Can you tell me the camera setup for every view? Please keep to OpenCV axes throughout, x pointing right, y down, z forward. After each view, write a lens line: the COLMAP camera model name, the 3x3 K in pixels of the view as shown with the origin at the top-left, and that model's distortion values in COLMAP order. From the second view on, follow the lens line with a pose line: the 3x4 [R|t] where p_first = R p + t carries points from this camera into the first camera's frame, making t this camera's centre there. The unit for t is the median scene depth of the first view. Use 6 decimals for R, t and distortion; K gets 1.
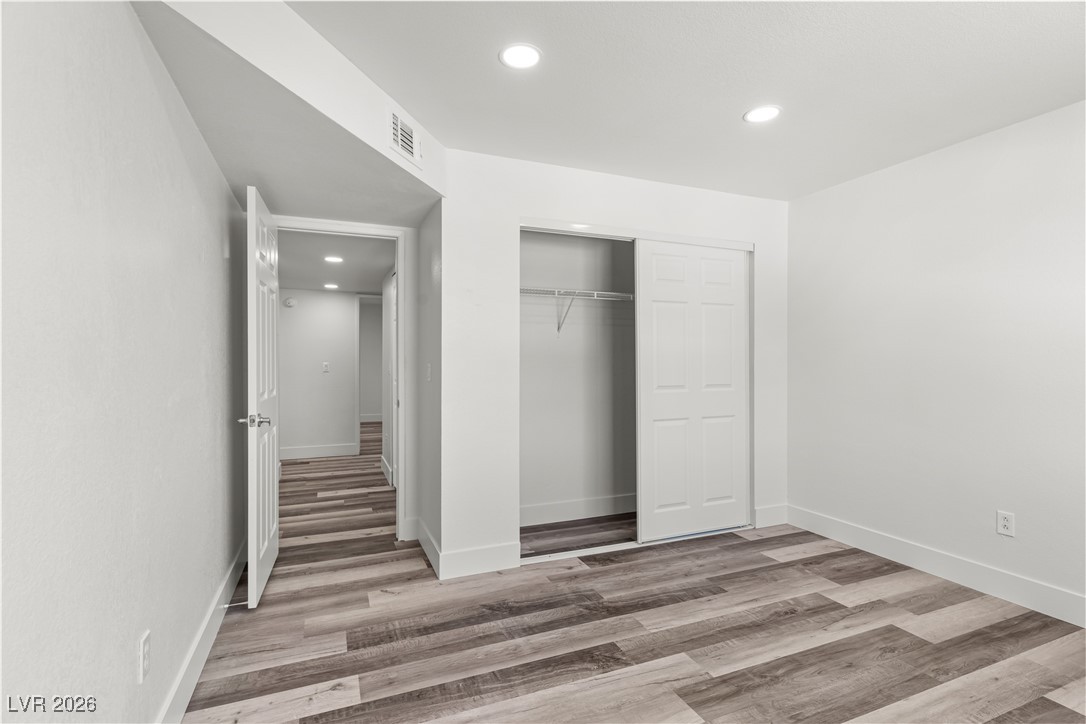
lens RADIAL K [[517.6, 0, 546.5], [0, 517.6, 361.4], [0, 0, 1]] dist [0.004729, 0.000269]
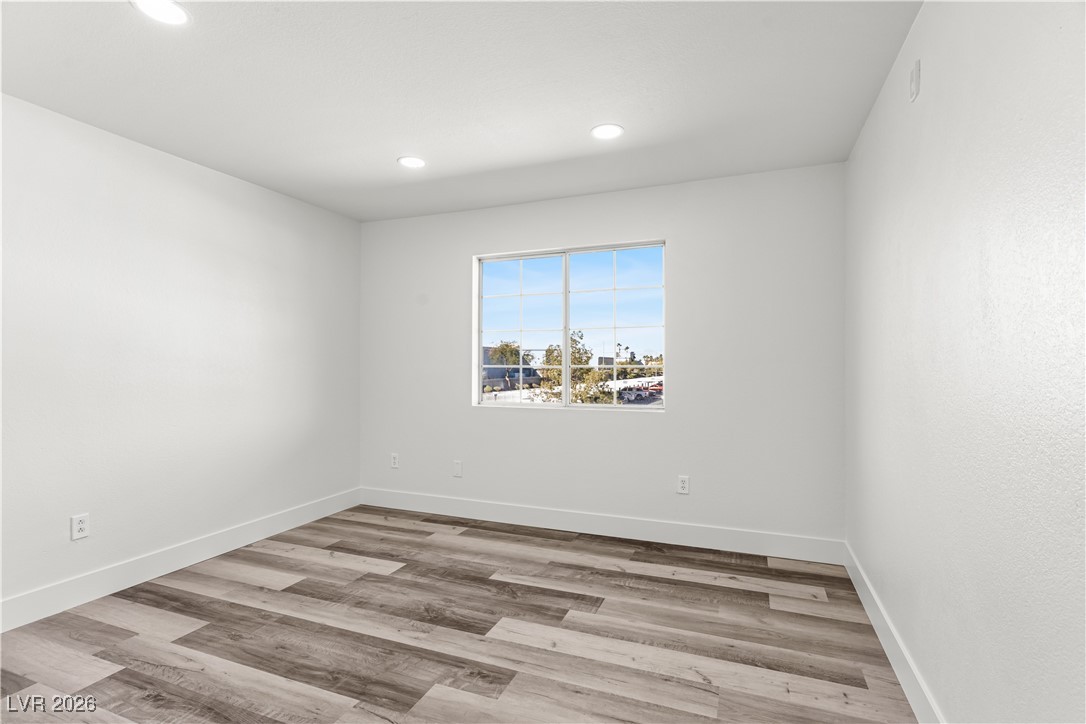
lens RADIAL K [[517.6, 0, 545.6], [0, 517.6, 364.5], [0, 0, 1]] dist [0.004729, 0.000269]
pose [[-0.714193, 0.000812, 0.699949, -0.505117], [-0.001005, 0.999997, -0.002186, 0.010341], [-0.699948, -0.002264, -0.714190, 1.287906]]
